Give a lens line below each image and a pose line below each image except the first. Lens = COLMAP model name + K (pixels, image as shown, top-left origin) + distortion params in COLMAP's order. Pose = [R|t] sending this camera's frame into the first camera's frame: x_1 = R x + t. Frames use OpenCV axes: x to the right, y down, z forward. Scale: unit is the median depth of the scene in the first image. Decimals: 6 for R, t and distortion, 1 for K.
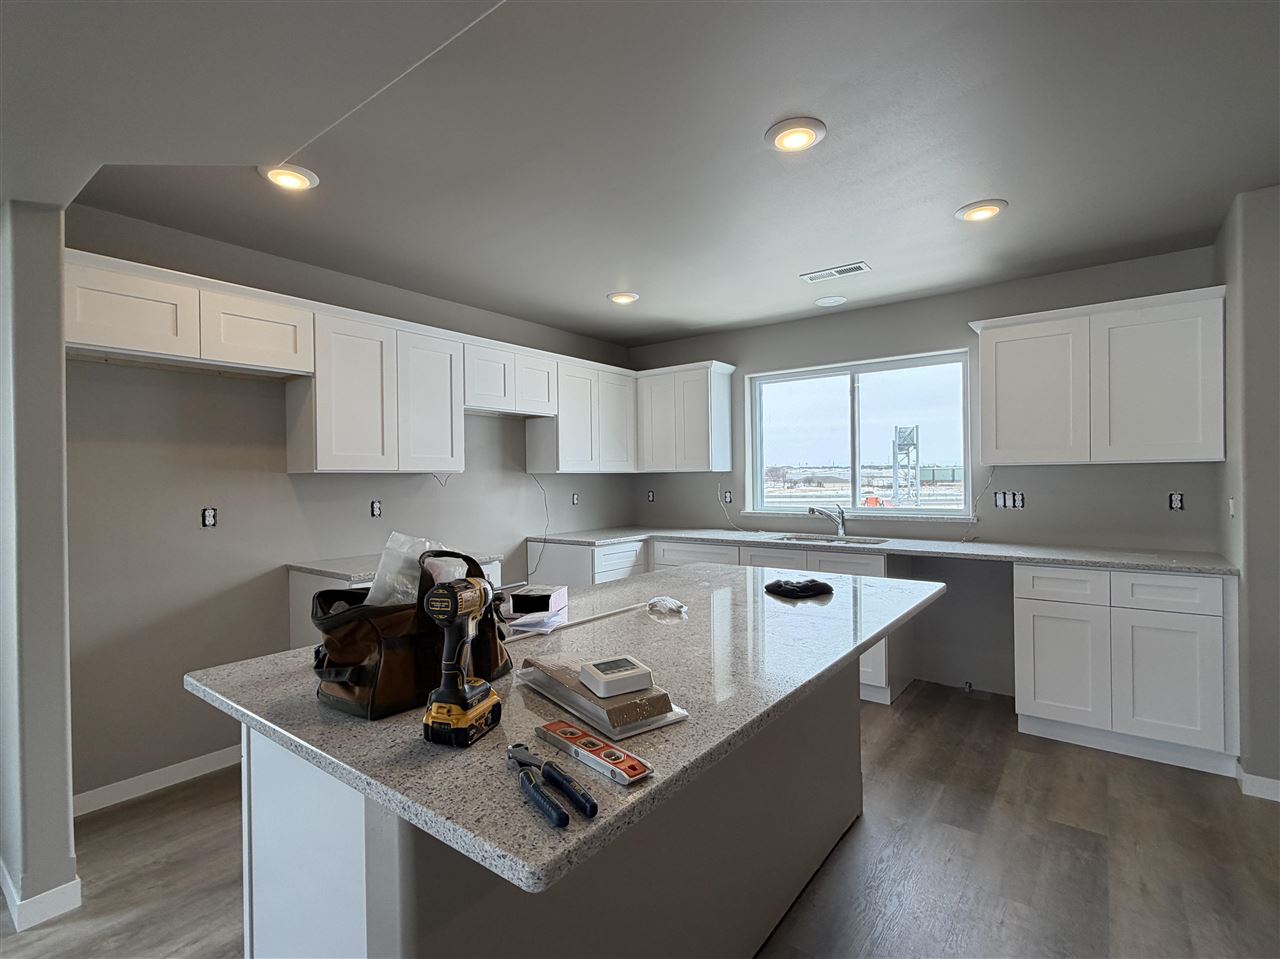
lens RADIAL K [[609.3, 0, 640.0], [0, 609.3, 479.5], [0, 0, 1]] dist [0.000486, 0.000679]
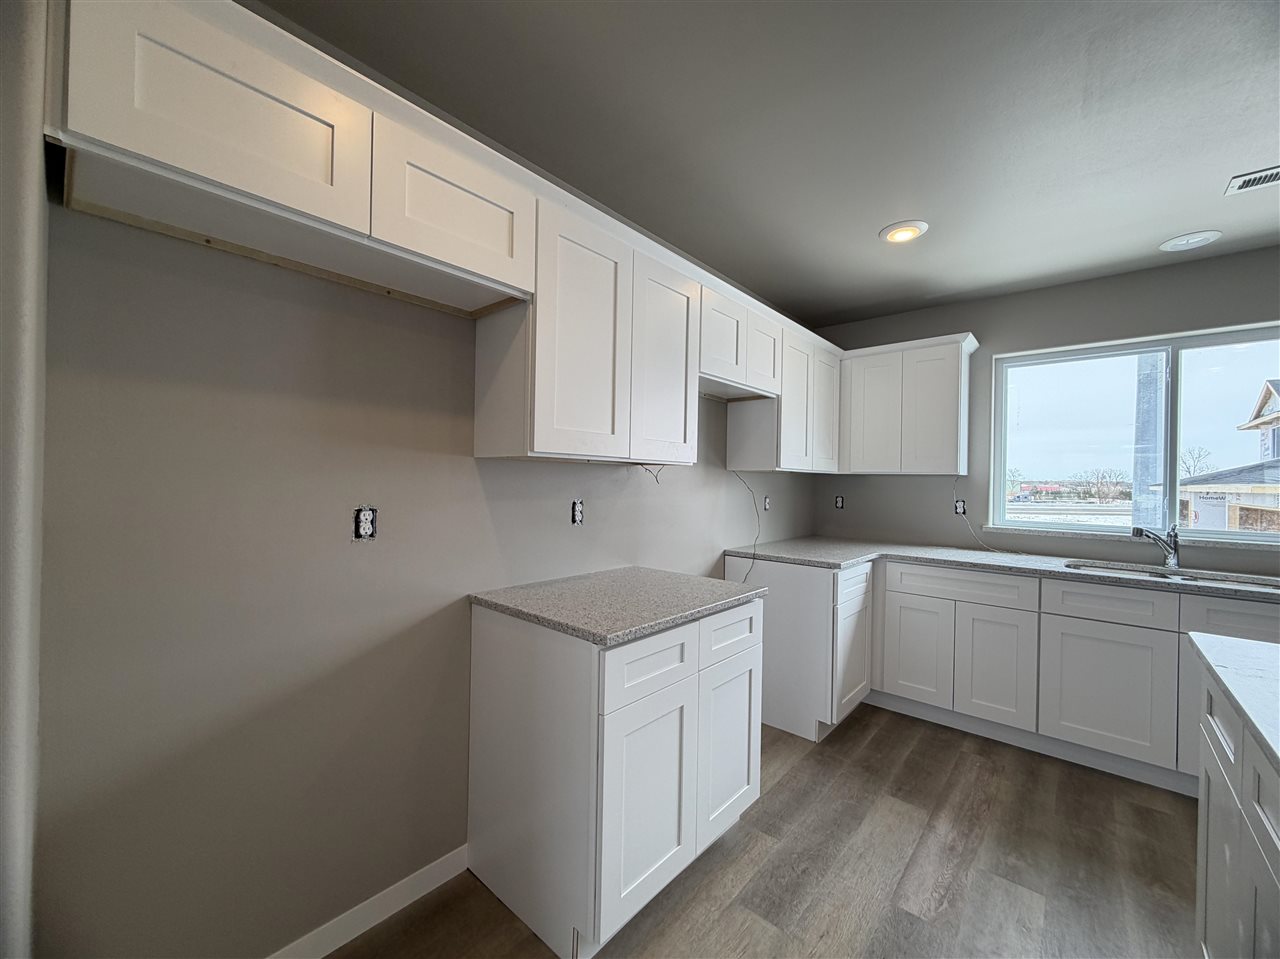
lens RADIAL K [[515.0, 0, 640.0], [0, 515.0, 479.5], [0, 0, 1]] dist [0.002241, 0.000161]
pose [[0.997235, 0.030173, -0.067917, -0.268496], [-0.030386, 0.999536, -0.002110, 0.007248], [0.067822, 0.004168, 0.997689, 0.338297]]
